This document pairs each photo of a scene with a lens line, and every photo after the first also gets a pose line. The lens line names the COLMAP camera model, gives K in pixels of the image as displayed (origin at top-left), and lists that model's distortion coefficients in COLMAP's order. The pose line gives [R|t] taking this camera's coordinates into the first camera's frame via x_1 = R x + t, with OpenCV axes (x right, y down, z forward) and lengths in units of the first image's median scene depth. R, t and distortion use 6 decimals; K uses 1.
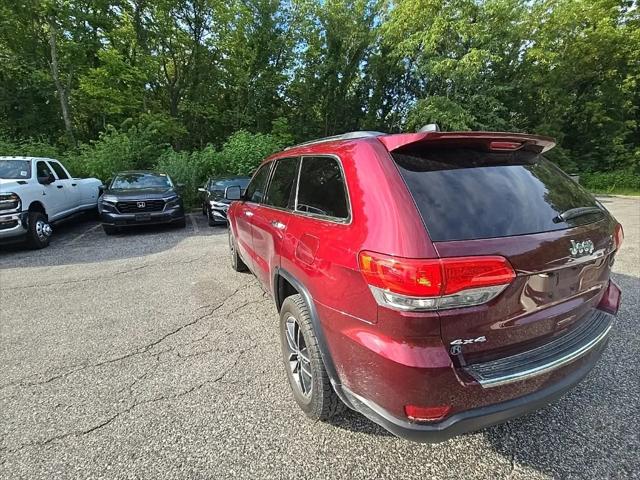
lens RADIAL K [[280.0, 0, 321.6], [0, 280.0, 230.6], [0, 0, 1]] dist [0.012644, -0.009691]
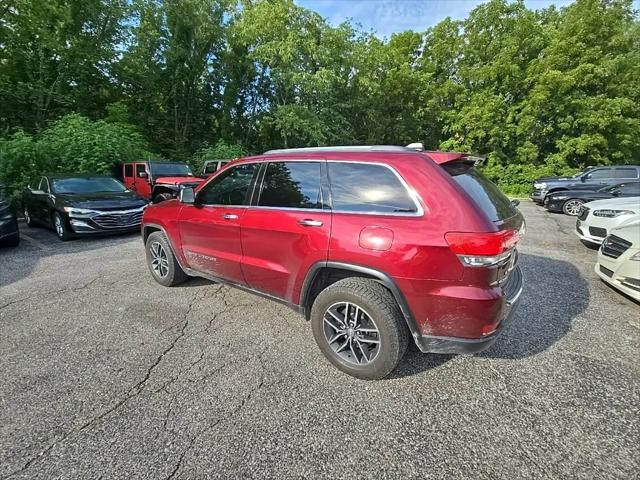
lens RADIAL K [[280.0, 0, 321.6], [0, 280.0, 230.6], [0, 0, 1]] dist [0.012644, -0.009691]
pose [[0.868289, -0.080764, 0.489440, -0.080511], [0.080644, 0.996514, 0.021372, -0.001579], [-0.489459, 0.020914, 0.871775, 0.003690]]
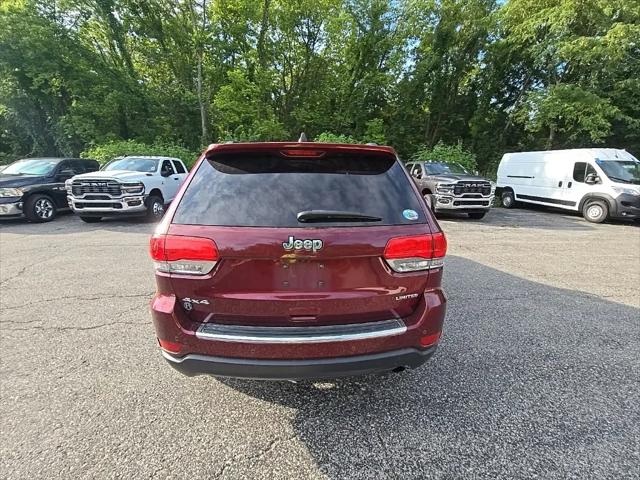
lens RADIAL K [[280.0, 0, 321.6], [0, 280.0, 230.6], [0, 0, 1]] dist [0.012644, -0.009691]
pose [[0.926989, 0.101027, -0.361227, 0.100073], [-0.101185, 0.994695, 0.018530, -0.001723], [0.361182, 0.019374, 0.932294, -0.002368]]
